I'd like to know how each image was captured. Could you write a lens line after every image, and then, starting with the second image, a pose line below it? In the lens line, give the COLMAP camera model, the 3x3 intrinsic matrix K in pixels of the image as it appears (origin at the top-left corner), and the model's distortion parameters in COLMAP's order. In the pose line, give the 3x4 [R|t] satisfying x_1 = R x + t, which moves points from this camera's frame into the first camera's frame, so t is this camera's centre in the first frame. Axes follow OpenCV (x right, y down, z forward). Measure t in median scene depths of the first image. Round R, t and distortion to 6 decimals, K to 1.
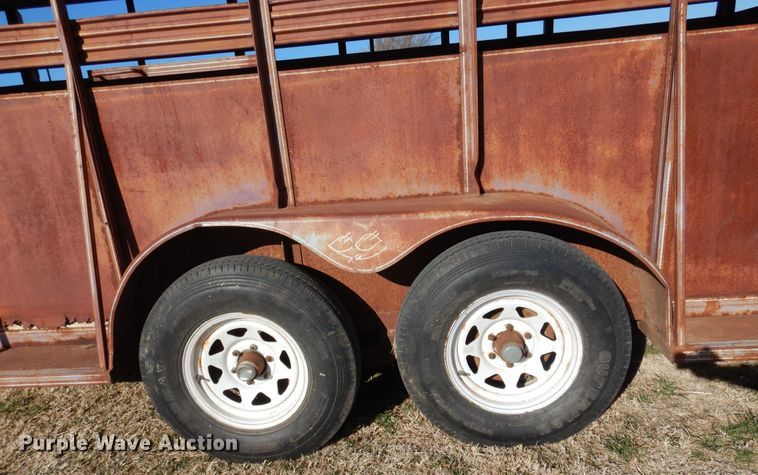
lens RADIAL K [[427.1, 0, 379.0], [0, 427.1, 237.5], [0, 0, 1]] dist [0.052780, 0.000165]
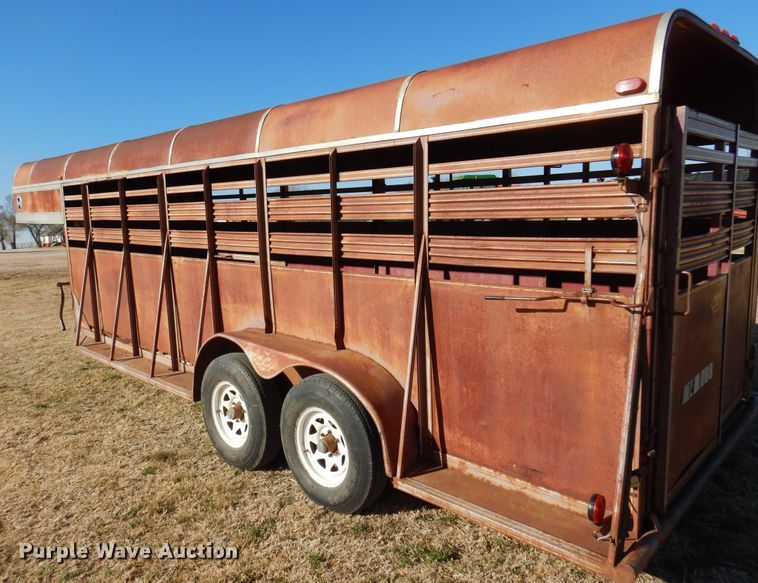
lens RADIAL K [[567.2, 0, 379.0], [0, 567.2, 291.5], [0, 0, 1]] dist [0.027528, -0.000149]
pose [[0.773945, 0.155177, -0.613946, 1.689928], [-0.204324, 0.978851, -0.010164, -0.335757], [0.599384, 0.133310, 0.789283, -0.689324]]
